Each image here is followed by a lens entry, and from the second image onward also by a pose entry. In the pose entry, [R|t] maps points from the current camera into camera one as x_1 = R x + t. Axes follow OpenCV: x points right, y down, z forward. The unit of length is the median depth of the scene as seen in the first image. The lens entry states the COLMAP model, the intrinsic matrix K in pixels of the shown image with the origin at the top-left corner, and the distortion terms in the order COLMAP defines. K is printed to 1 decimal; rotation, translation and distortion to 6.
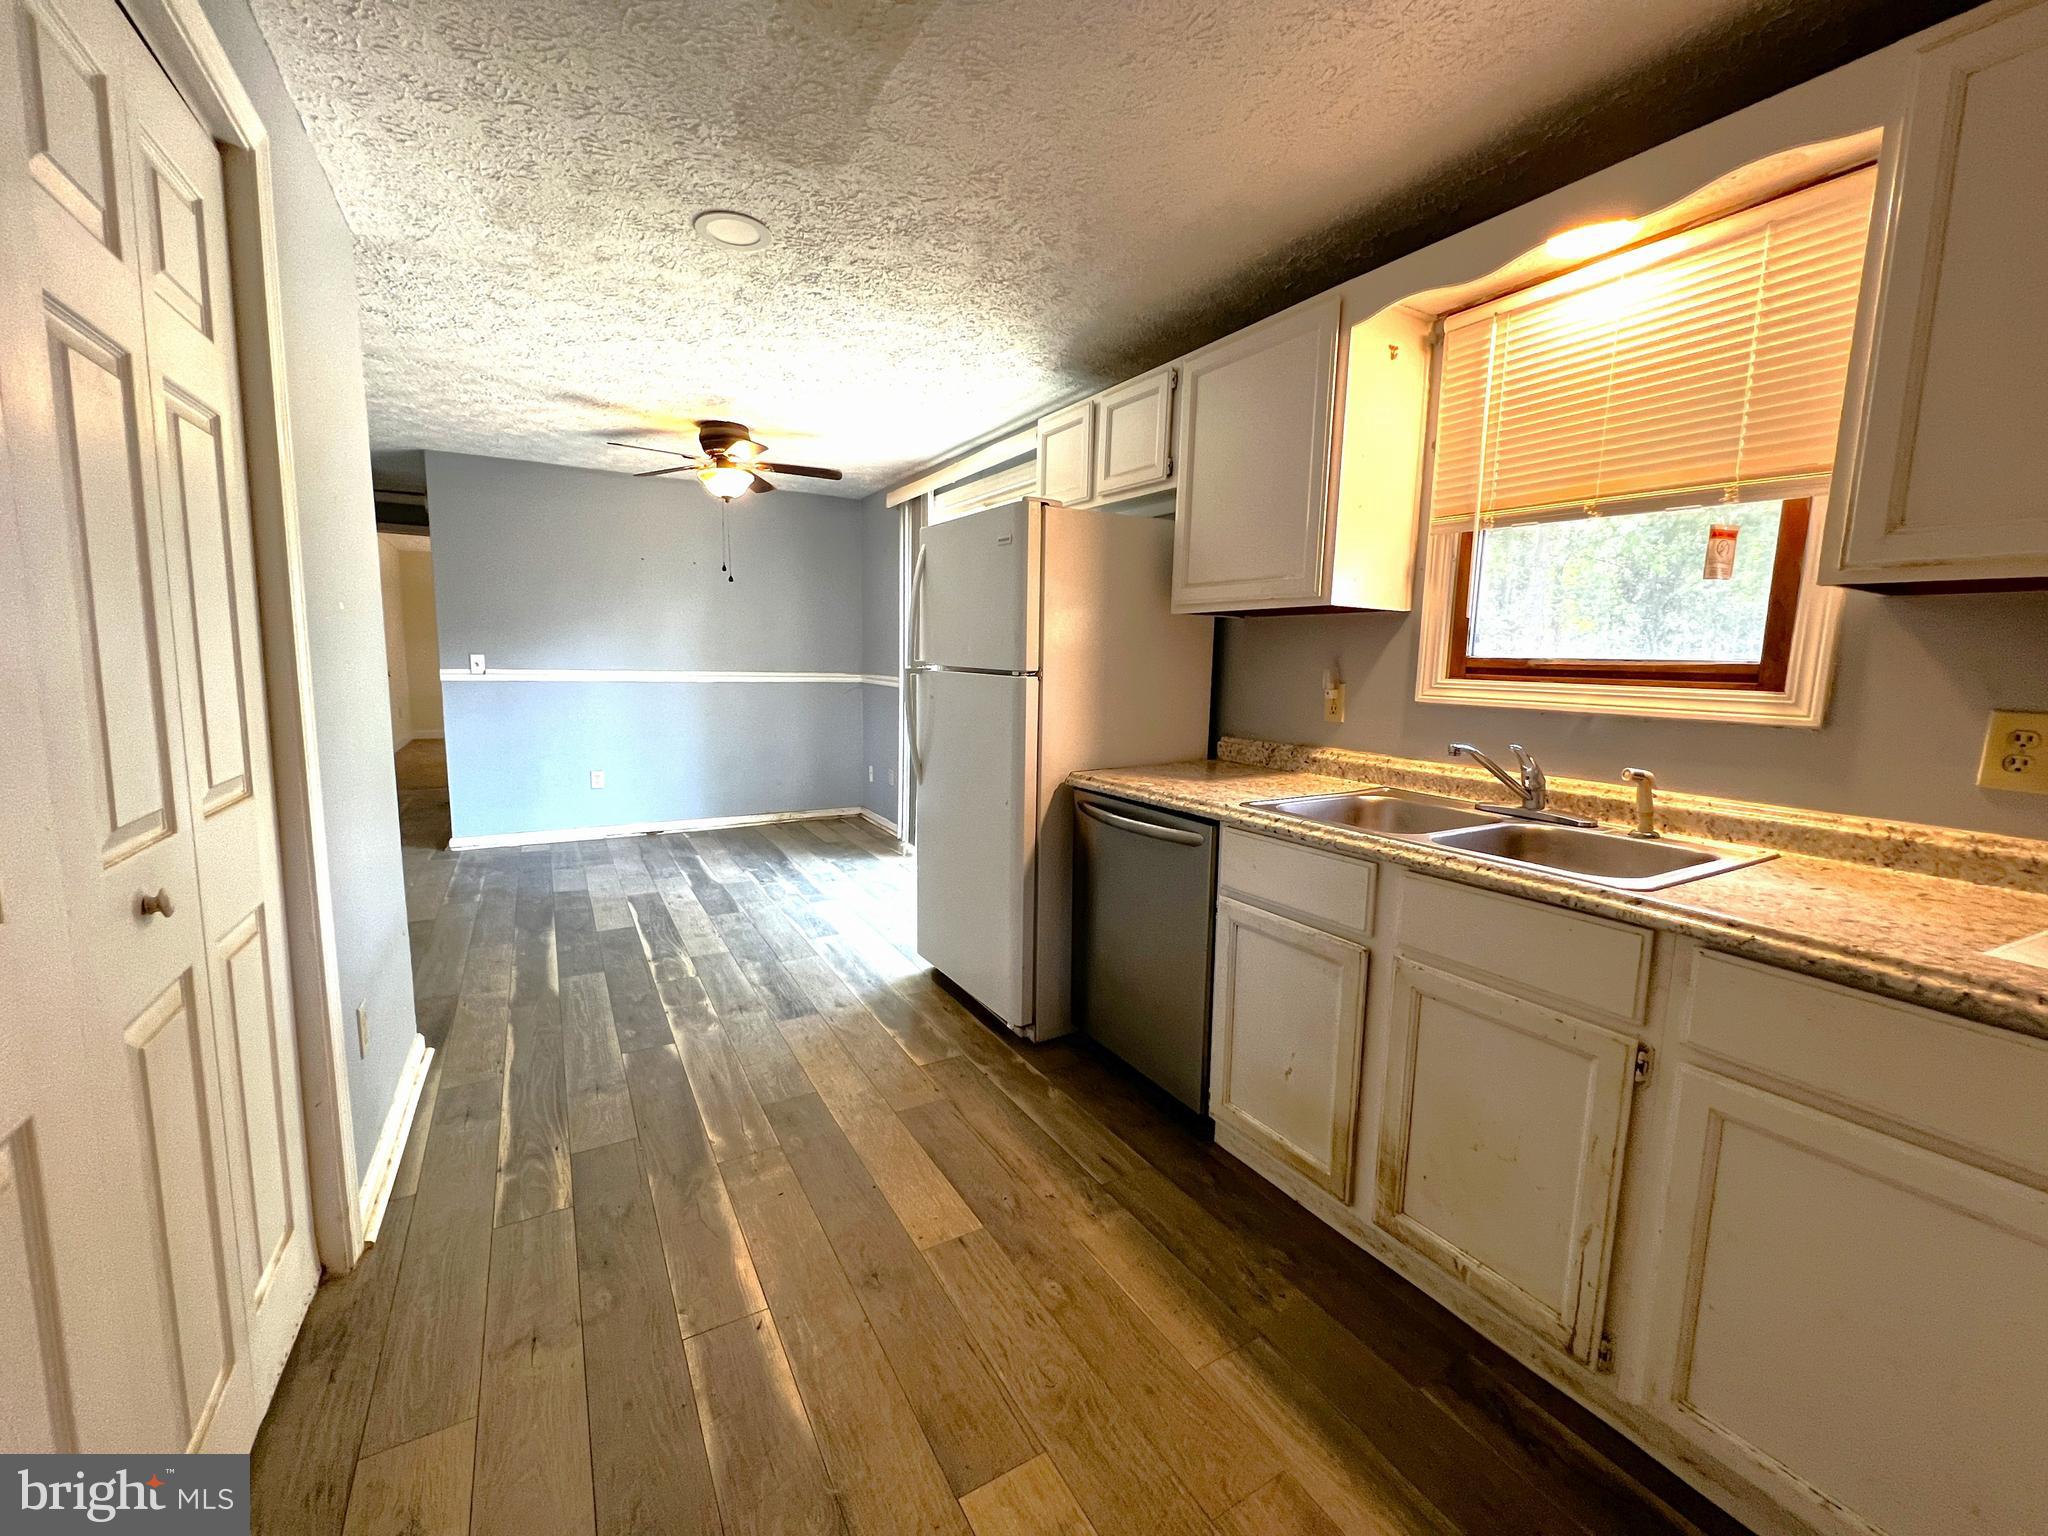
lens RADIAL K [[824.6, 0, 1019.3], [0, 824.6, 761.9], [0, 0, 1]] dist [-0.000596, 0.000026]
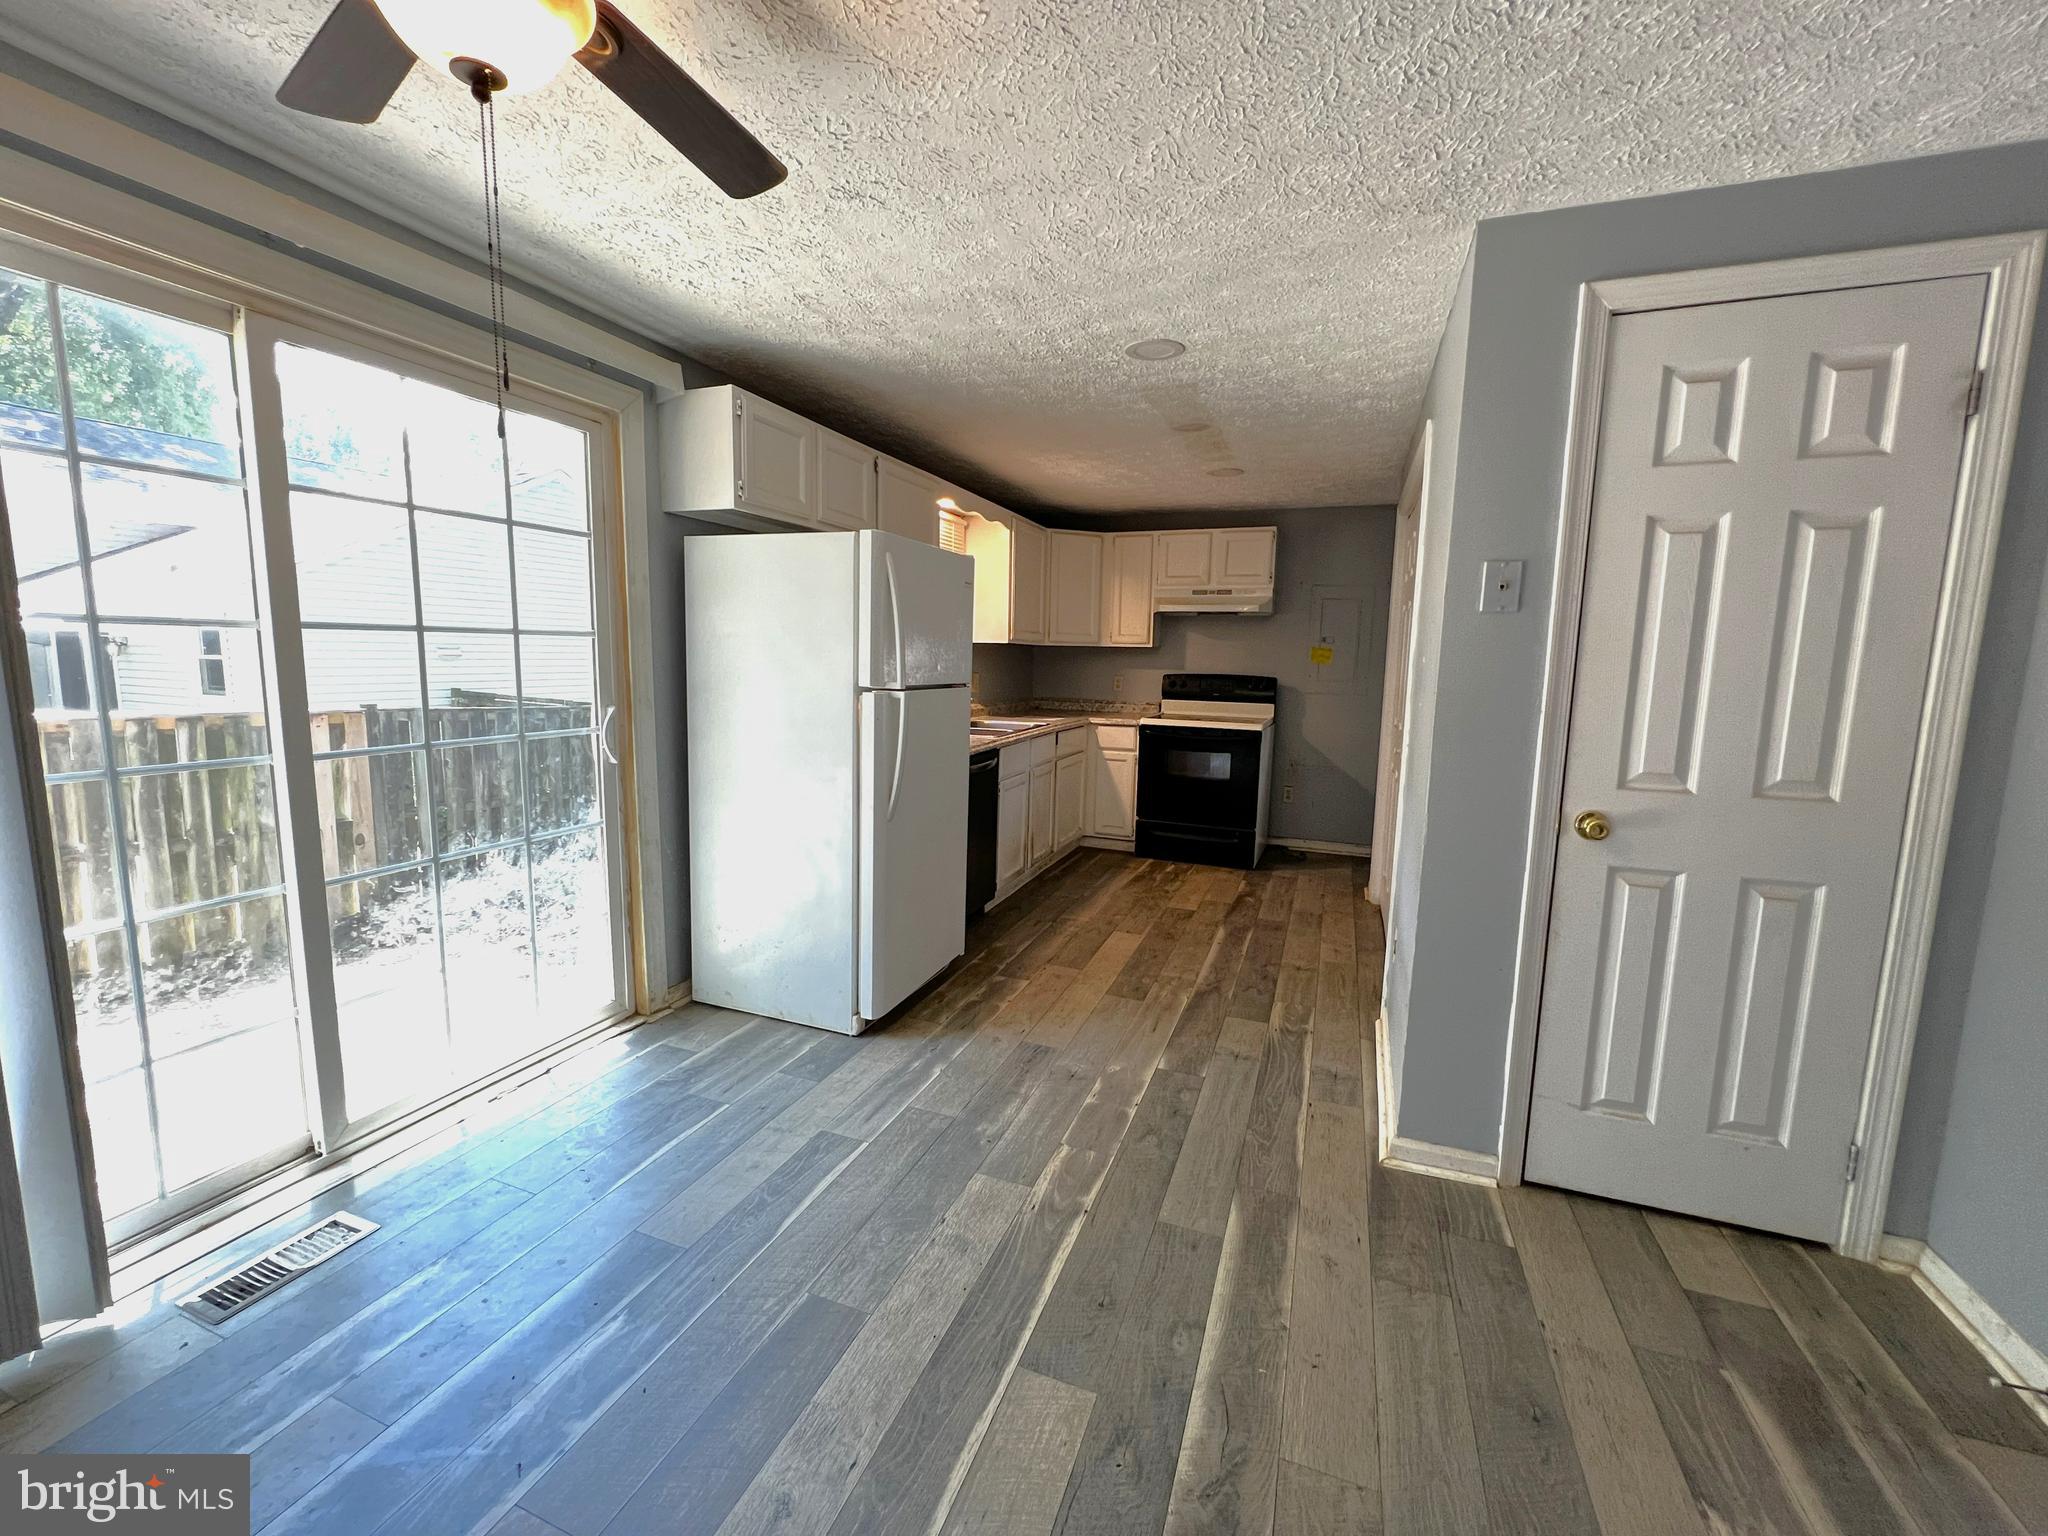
lens RADIAL K [[824.6, 0, 1019.3], [0, 824.6, 761.9], [0, 0, 1]] dist [-0.000596, 0.000026]
pose [[-0.622965, -0.135482, 0.770428, -1.053355], [0.066819, 0.972072, 0.224971, -0.267879], [-0.779391, 0.191628, -0.596514, 1.681209]]
